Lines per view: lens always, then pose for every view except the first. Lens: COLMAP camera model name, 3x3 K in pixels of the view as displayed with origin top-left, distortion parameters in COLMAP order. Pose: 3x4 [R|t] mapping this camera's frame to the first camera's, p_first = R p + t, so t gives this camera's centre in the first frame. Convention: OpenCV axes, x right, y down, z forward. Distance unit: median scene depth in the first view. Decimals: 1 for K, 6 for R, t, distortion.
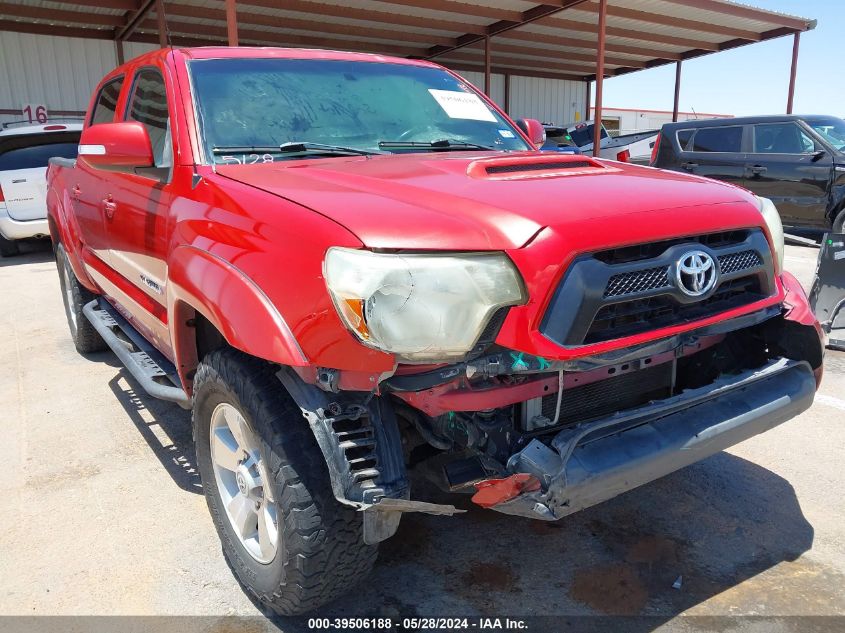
lens RADIAL K [[676.5, 0, 422.5], [0, 676.5, 316.5], [0, 0, 1]] dist [-0.010971, 0.059079]
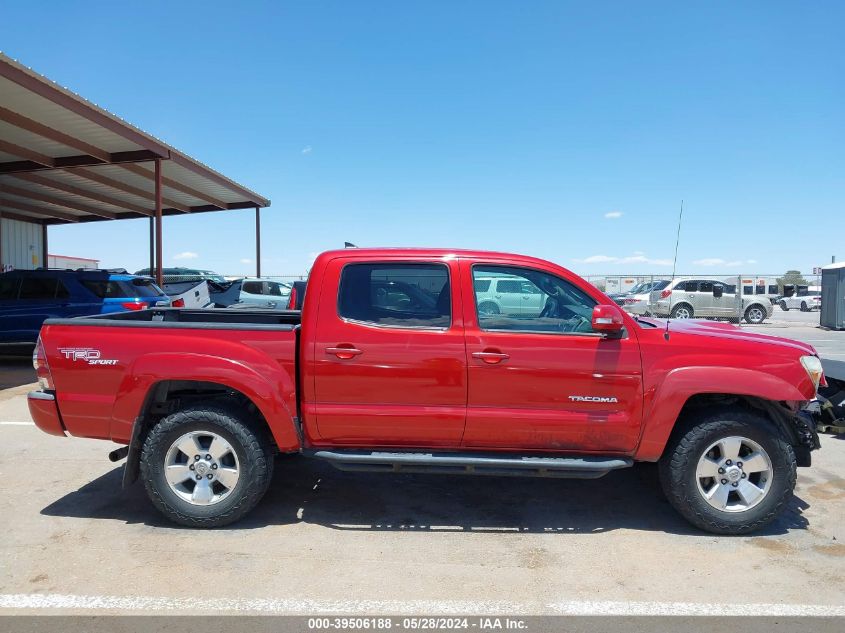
lens RADIAL K [[692.9, 0, 422.5], [0, 692.9, 316.5], [0, 0, 1]] dist [0.115054, 0.000050]
pose [[0.599711, -0.026688, 0.799771, -0.301252], [0.189172, 0.975843, -0.109287, -0.020071], [-0.777535, 0.216835, 0.590273, 0.043240]]
